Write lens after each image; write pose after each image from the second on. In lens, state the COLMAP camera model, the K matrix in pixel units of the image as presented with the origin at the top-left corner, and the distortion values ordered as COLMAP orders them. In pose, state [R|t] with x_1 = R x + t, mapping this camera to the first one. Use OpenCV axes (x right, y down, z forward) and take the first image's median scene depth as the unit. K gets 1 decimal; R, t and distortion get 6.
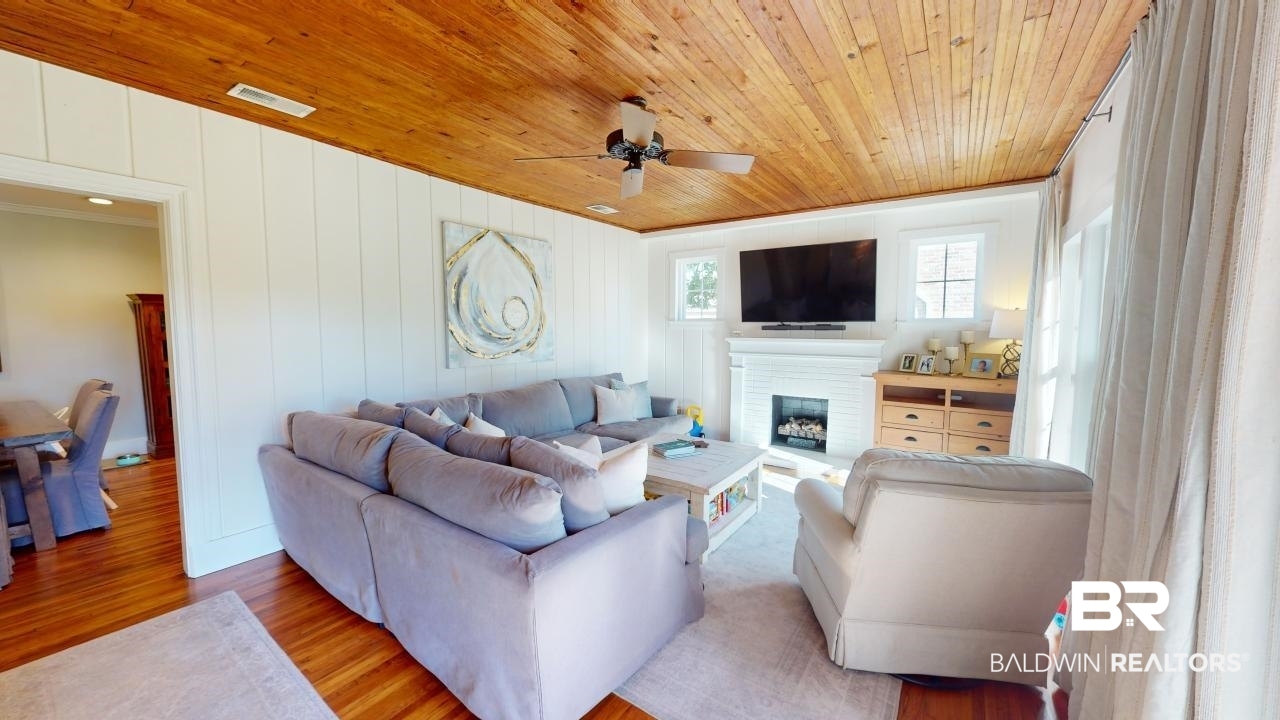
lens RADIAL K [[469.9, 0, 640.0], [0, 469.9, 360.0], [0, 0, 1]] dist [0.017853, 0.000035]
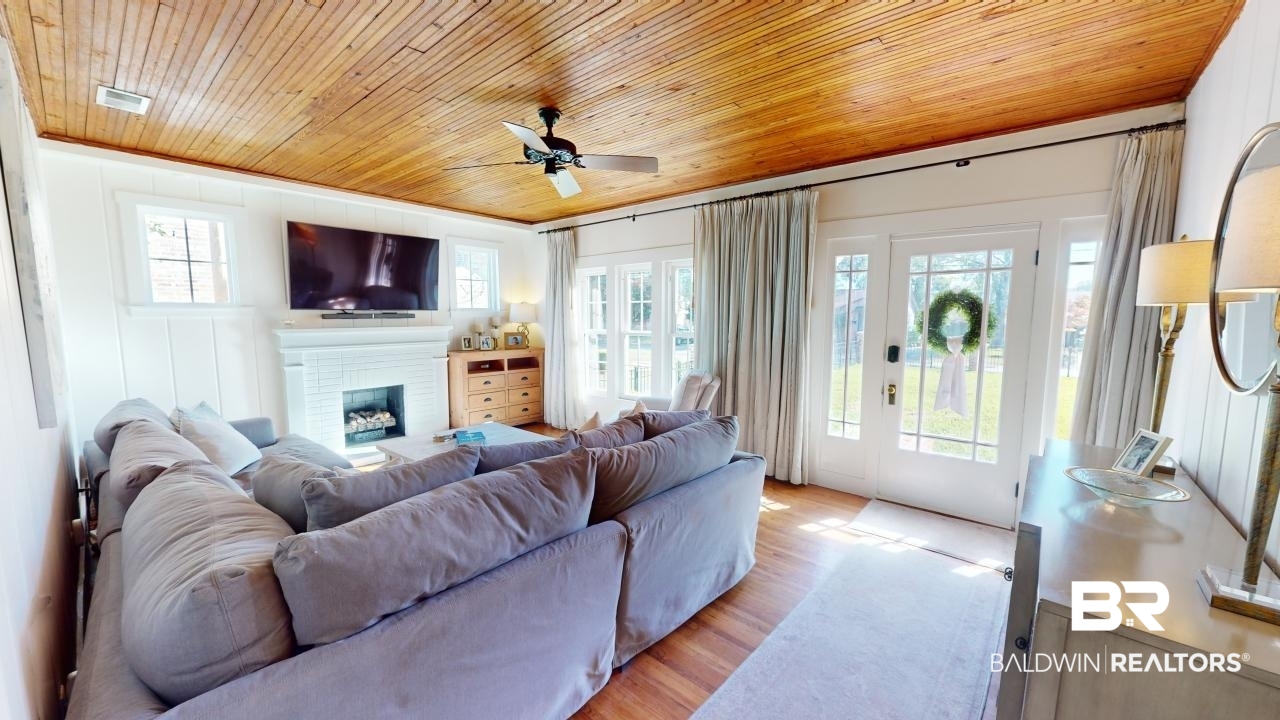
lens RADIAL K [[469.9, 0, 640.0], [0, 469.9, 360.0], [0, 0, 1]] dist [0.017853, 0.000035]
pose [[0.110145, -0.103666, 0.988494, -0.585976], [0.071800, 0.992777, 0.096115, -0.033967], [-0.991319, 0.060387, 0.116793, 0.365022]]
